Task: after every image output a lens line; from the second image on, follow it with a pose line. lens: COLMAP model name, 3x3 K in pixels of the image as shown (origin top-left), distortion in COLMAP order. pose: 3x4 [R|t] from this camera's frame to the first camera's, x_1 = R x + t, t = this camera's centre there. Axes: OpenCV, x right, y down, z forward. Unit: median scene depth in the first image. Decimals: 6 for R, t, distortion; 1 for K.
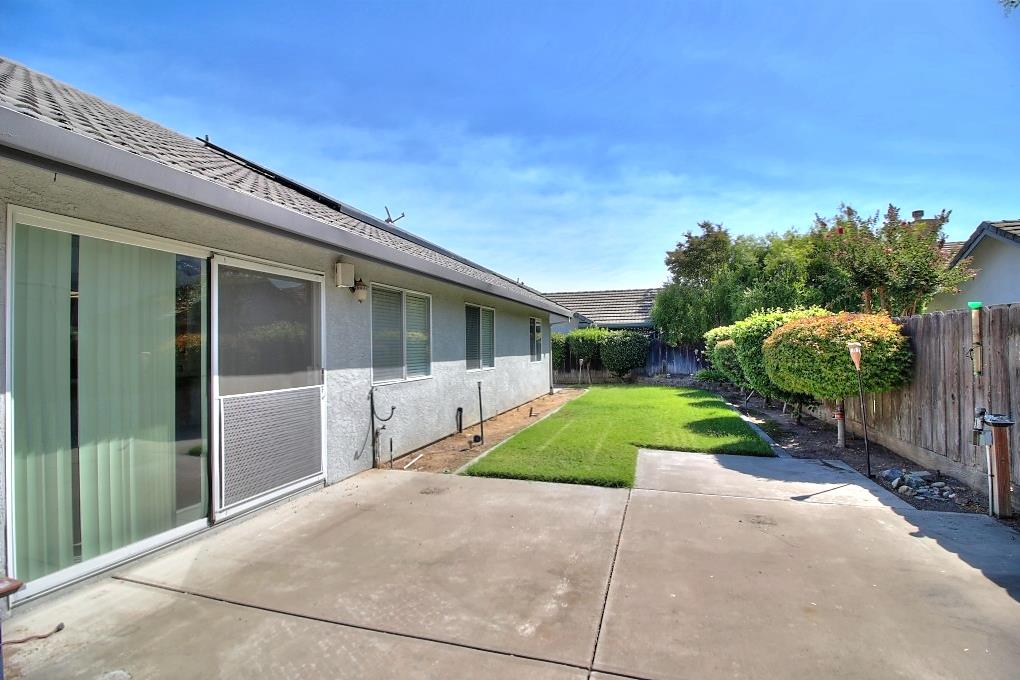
lens RADIAL K [[469.3, 0, 515.1], [0, 469.3, 337.5], [0, 0, 1]] dist [-0.001545, -0.012481]
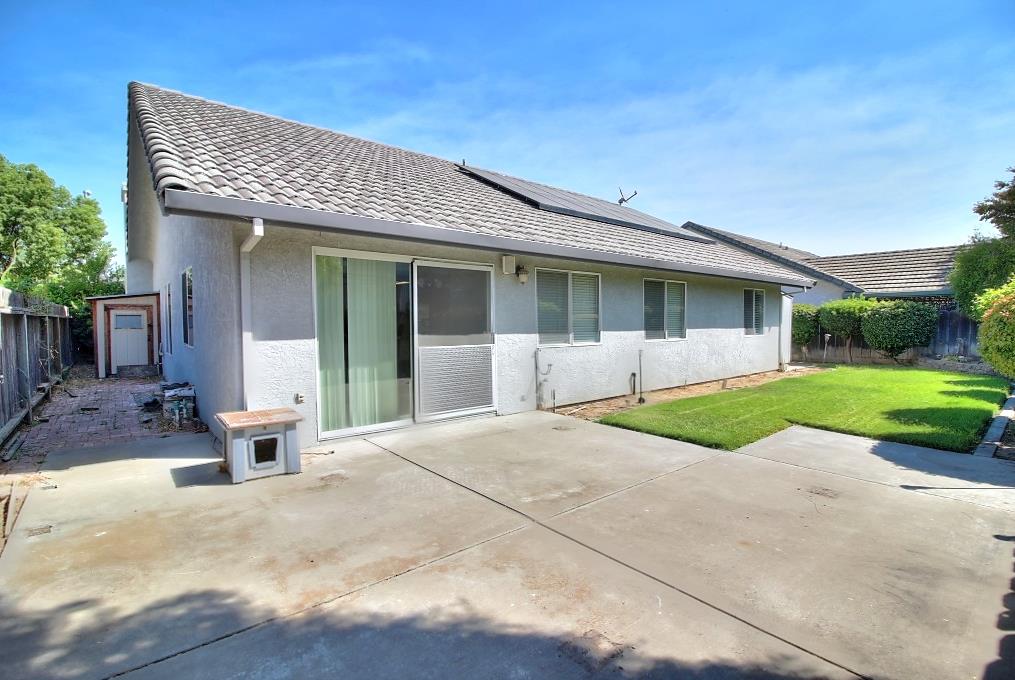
lens RADIAL K [[467.0, 0, 512.6], [0, 467.0, 337.5], [0, 0, 1]] dist [-0.001545, -0.012481]
pose [[0.838260, 0.028274, -0.544538, 0.414121], [0.003795, 0.998328, 0.057679, -0.000058], [0.545258, -0.050416, 0.836751, -0.147273]]
